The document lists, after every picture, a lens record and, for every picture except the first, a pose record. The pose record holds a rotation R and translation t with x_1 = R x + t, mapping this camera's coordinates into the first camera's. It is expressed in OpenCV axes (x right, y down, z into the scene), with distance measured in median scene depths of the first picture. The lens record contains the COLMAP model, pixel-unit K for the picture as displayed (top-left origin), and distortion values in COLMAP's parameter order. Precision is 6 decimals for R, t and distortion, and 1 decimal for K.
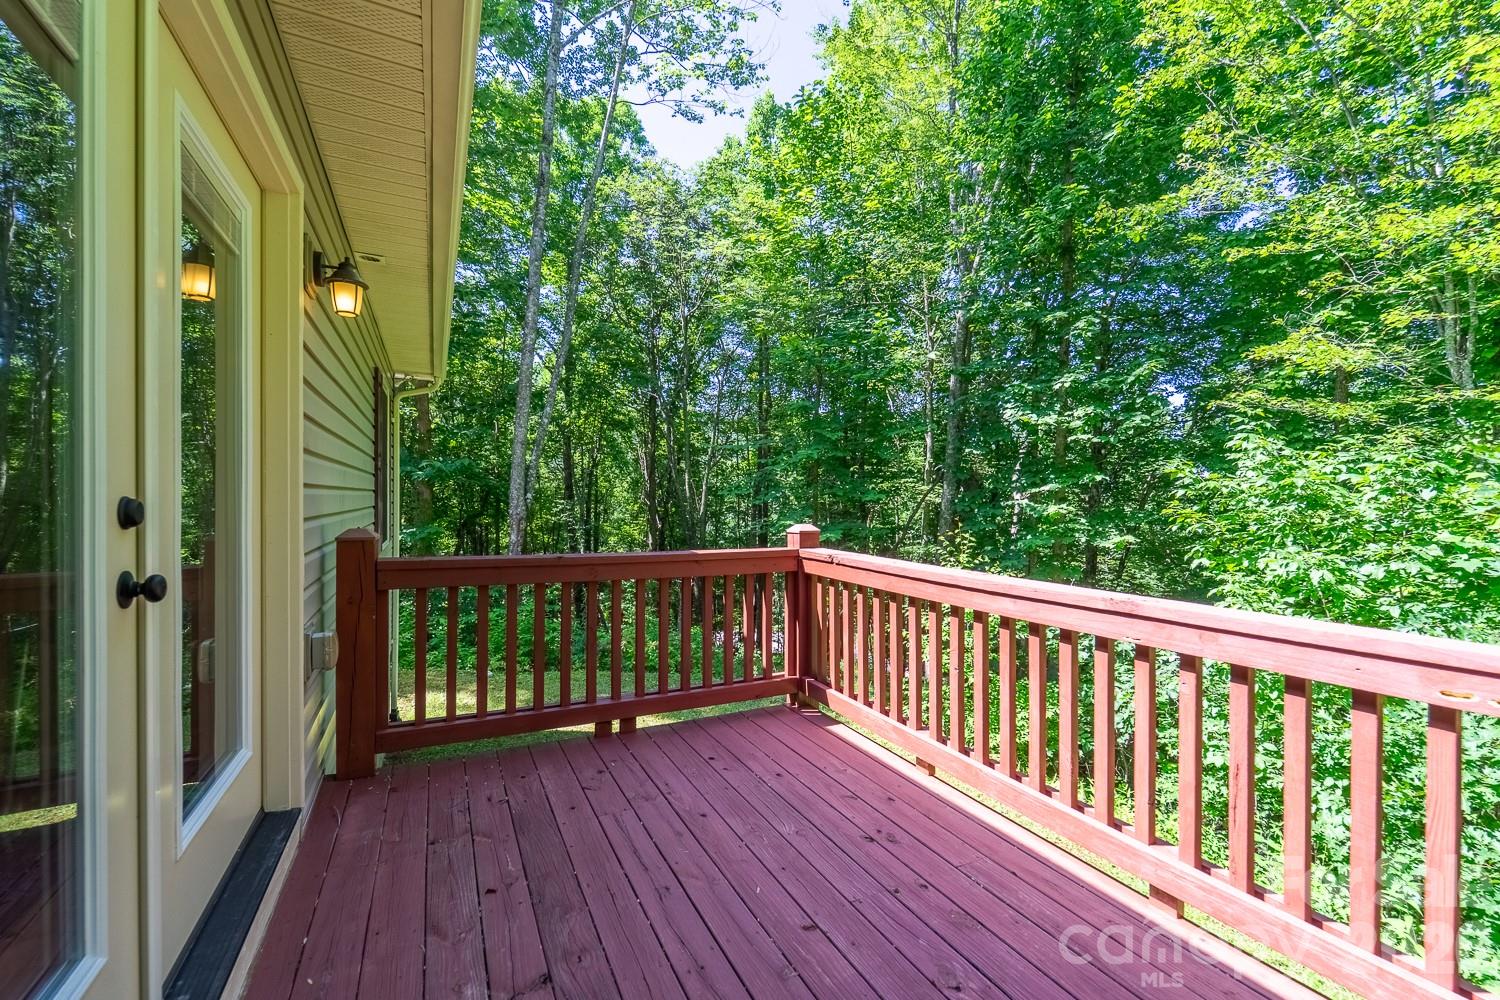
lens RADIAL K [[617.8, 0, 739.3], [0, 617.8, 495.0], [0, 0, 1]] dist [0.002056, 0.000342]
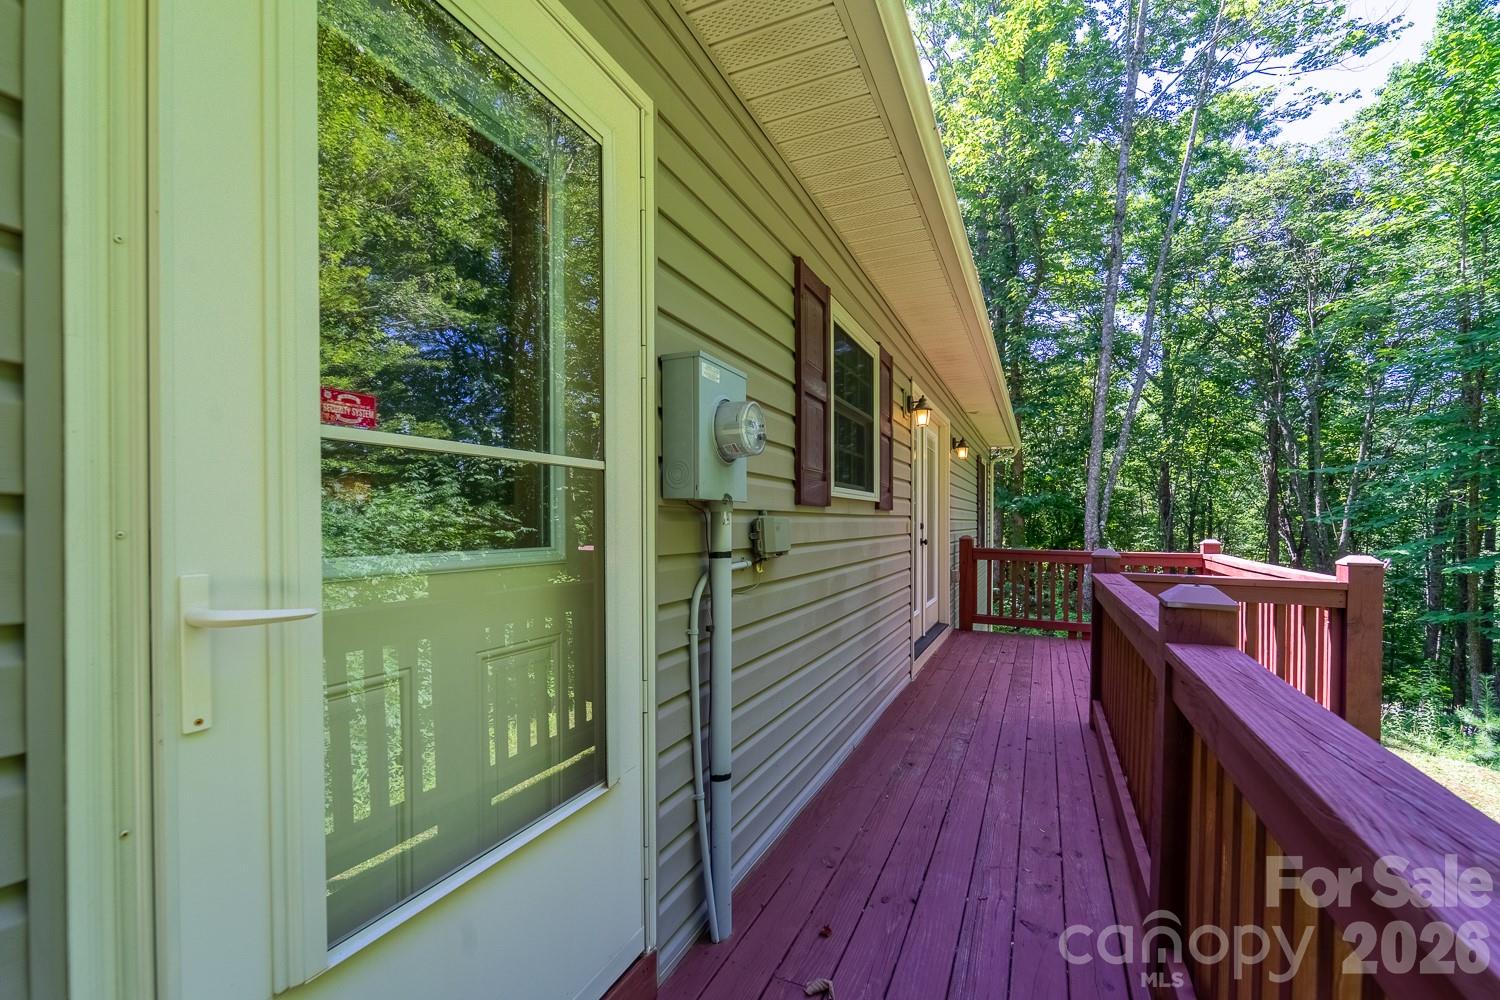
lens RADIAL K [[617.8, 0, 767.3], [0, 617.8, 530.4], [0, 0, 1]] dist [0.002056, 0.000342]
pose [[0.638627, 0.007573, -0.769479, 0.626136], [0.002247, 0.999929, 0.011706, 0.001374], [0.769513, -0.009205, 0.638564, -0.964147]]
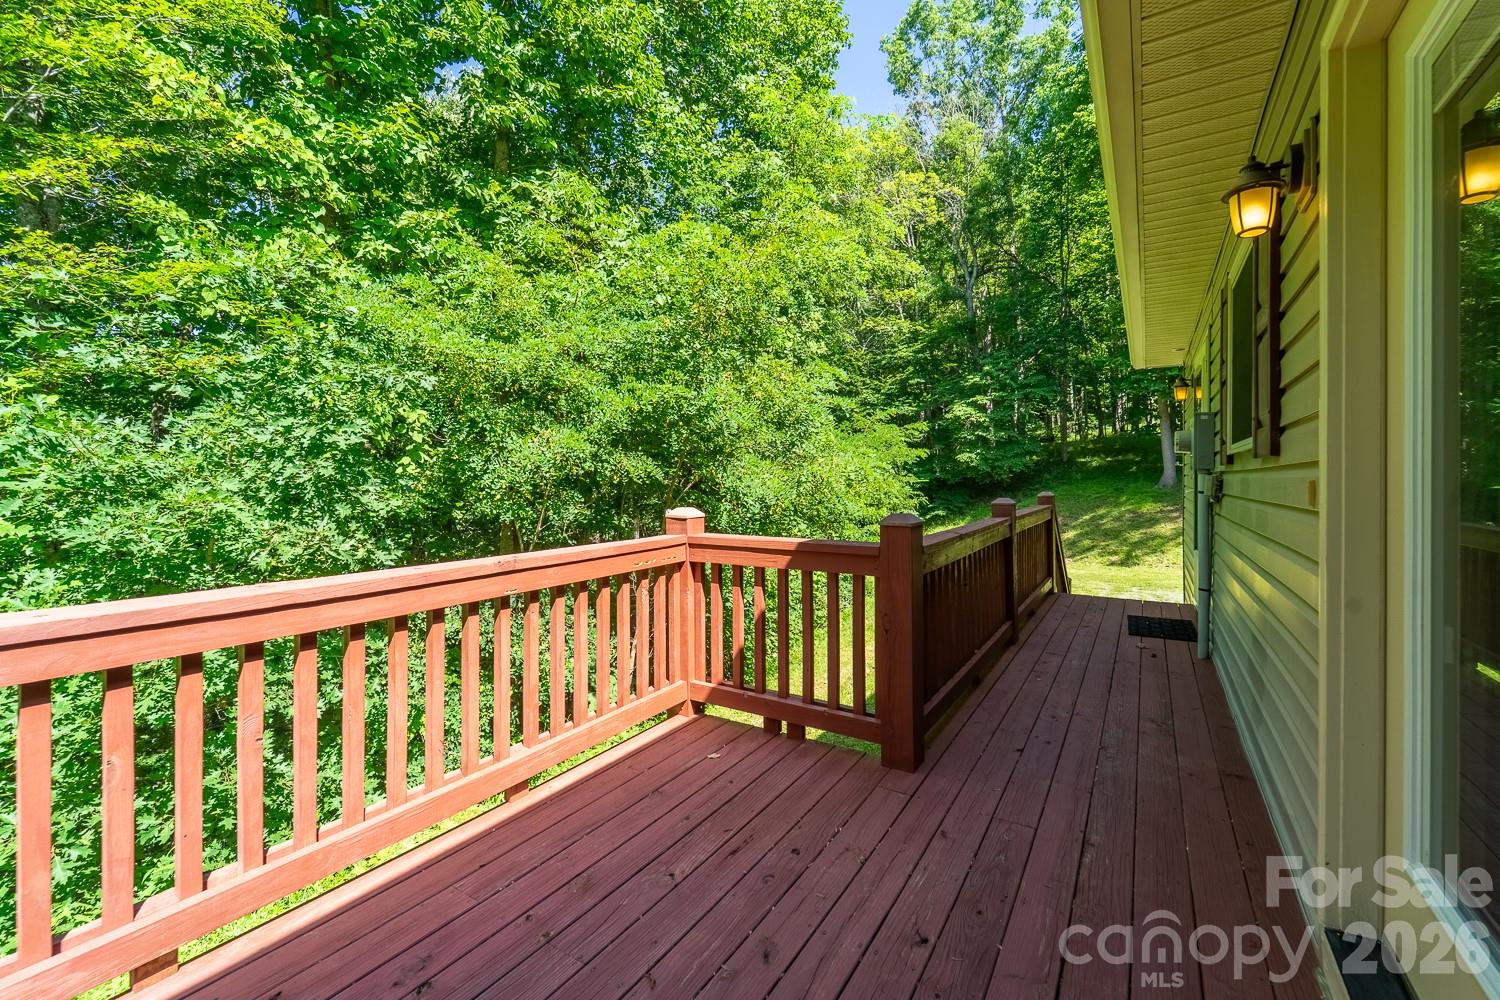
lens RADIAL K [[617.8, 0, 741.2], [0, 617.8, 474.6], [0, 0, 1]] dist [0.002056, 0.000342]
pose [[-0.507351, -0.005228, 0.861724, -0.302411], [-0.008520, 0.999963, 0.001050, 0.000469], [-0.861697, -0.006809, -0.507377, 0.593138]]
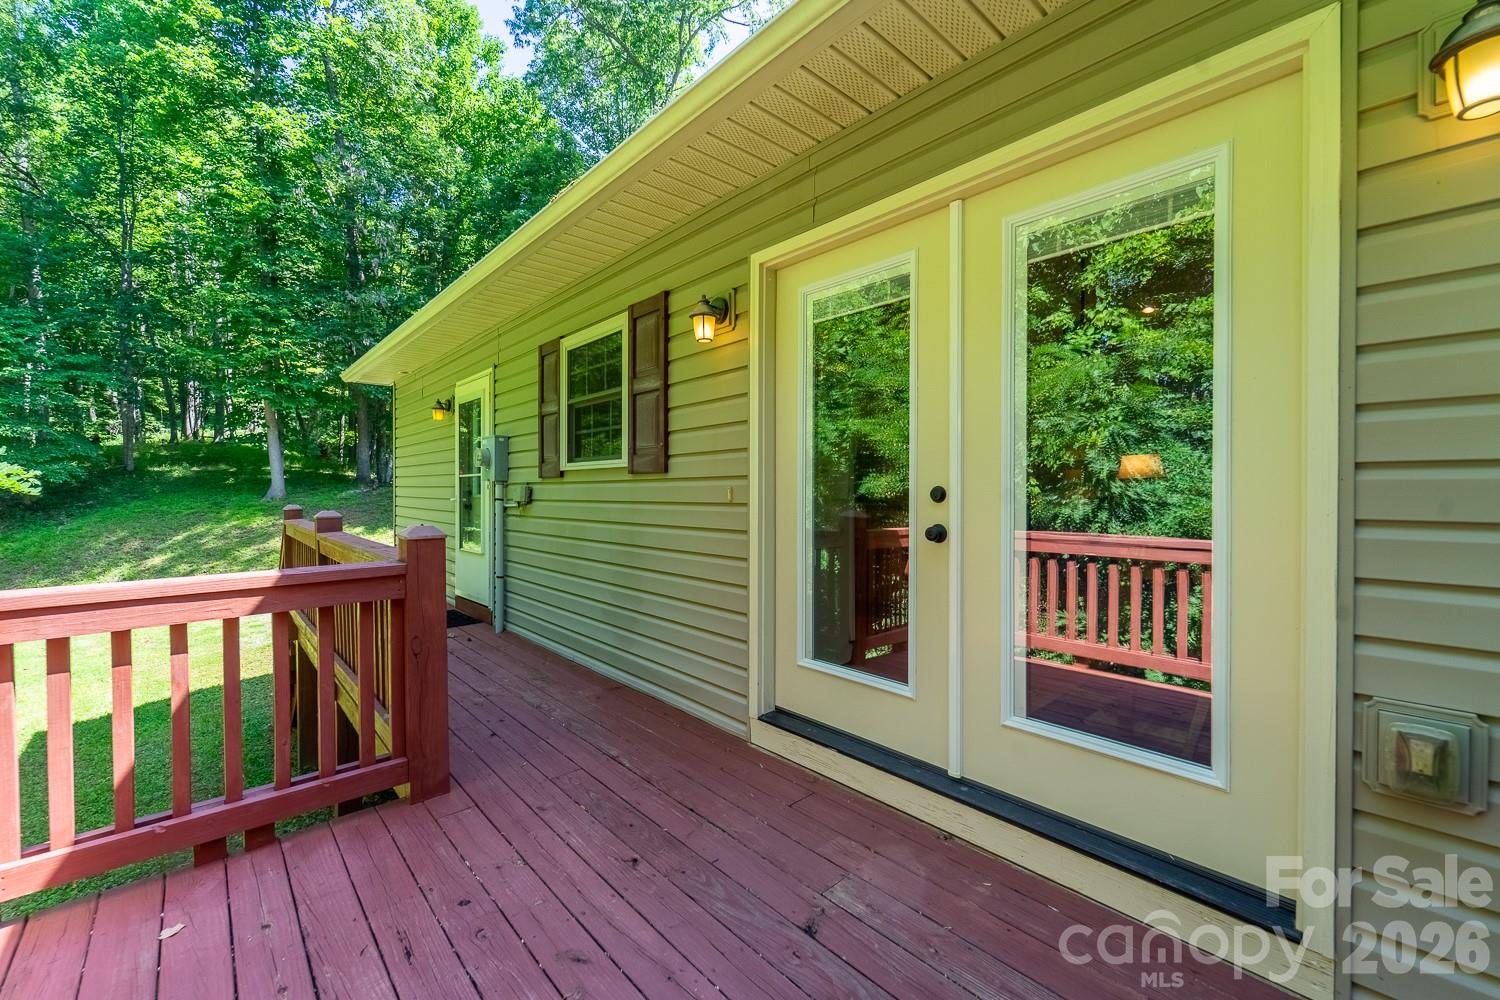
lens RADIAL K [[617.8, 0, 756.0], [0, 617.8, 497.0], [0, 0, 1]] dist [0.002056, 0.000342]
pose [[-0.963339, -0.001775, -0.268282, 0.049942], [-0.003883, 0.999966, 0.007327, 0.008394], [0.268260, 0.008100, -0.963312, 0.801888]]
